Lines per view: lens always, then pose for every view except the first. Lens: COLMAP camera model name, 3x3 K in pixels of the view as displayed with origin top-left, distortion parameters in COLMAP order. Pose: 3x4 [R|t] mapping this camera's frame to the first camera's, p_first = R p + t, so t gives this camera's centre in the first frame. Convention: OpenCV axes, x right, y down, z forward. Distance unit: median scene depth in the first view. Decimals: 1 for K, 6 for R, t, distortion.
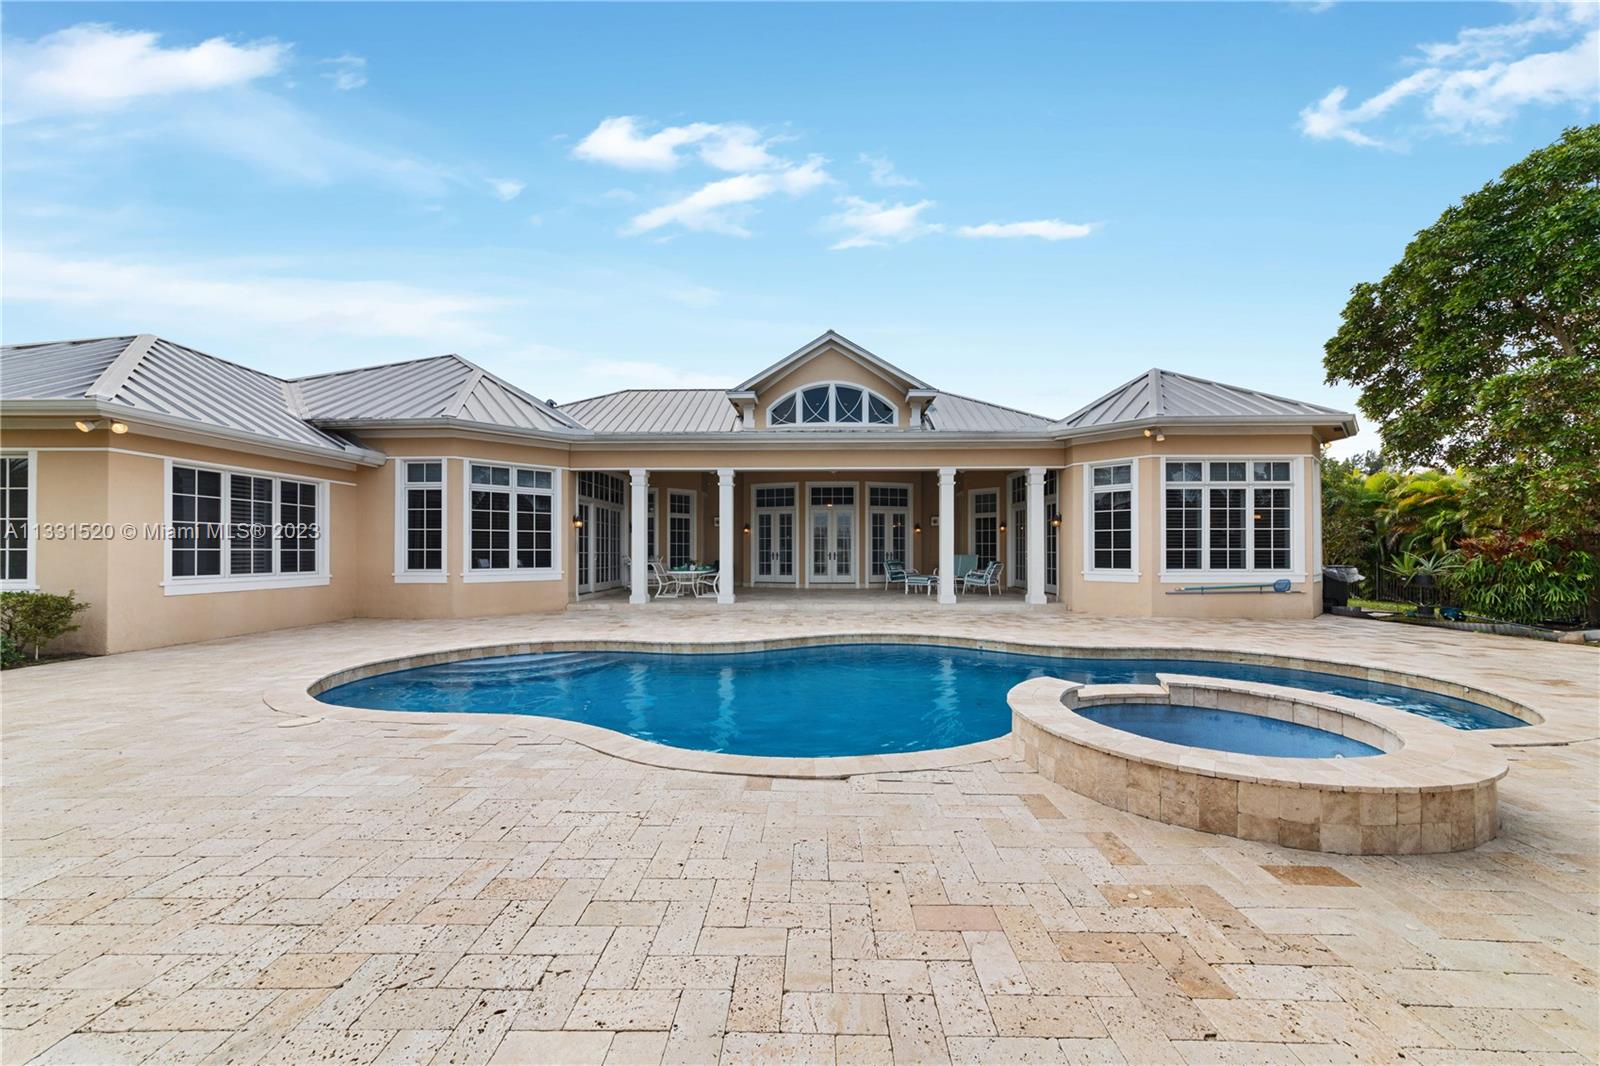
lens RADIAL K [[637.3, 0, 812.8], [0, 637.3, 561.6], [0, 0, 1]] dist [0.001038, 0.000042]
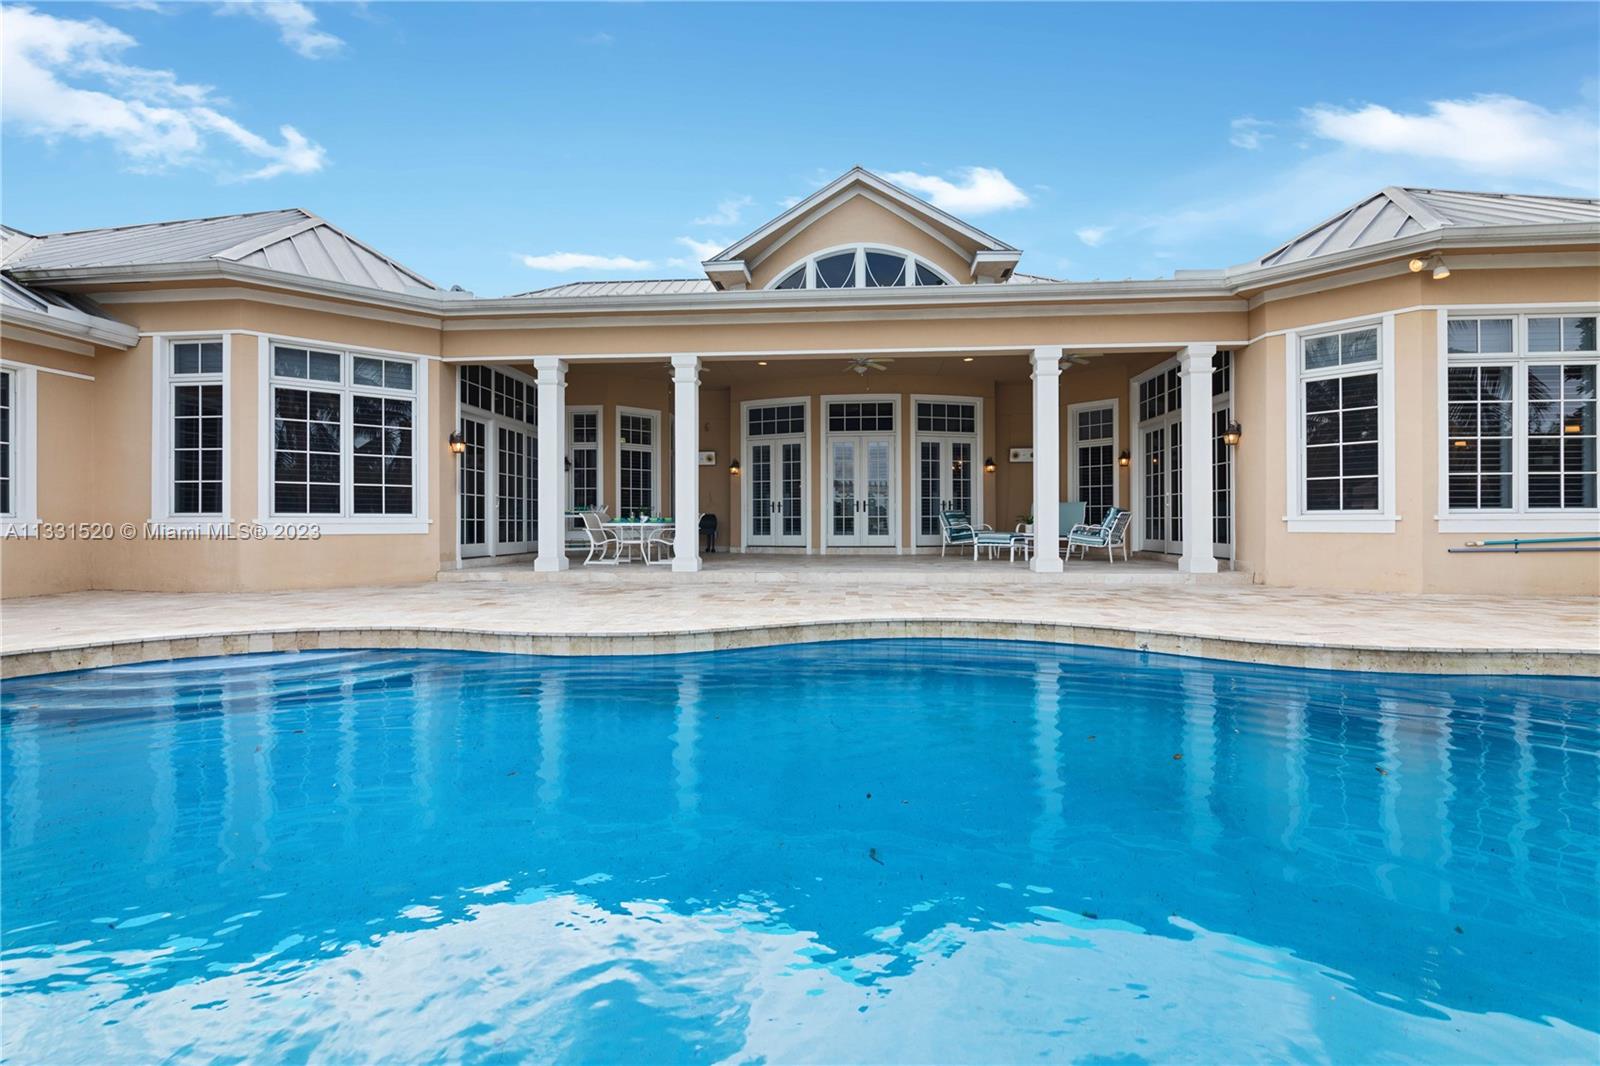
lens RADIAL K [[756.5, 0, 800.0], [0, 756.5, 533.0], [0, 0, 1]] dist [-0.004046, -0.000312]
pose [[0.998087, -0.001785, -0.061807, 0.020336], [0.001222, 0.999957, -0.009156, 0.034370], [0.061821, 0.009063, 0.998046, 0.265655]]
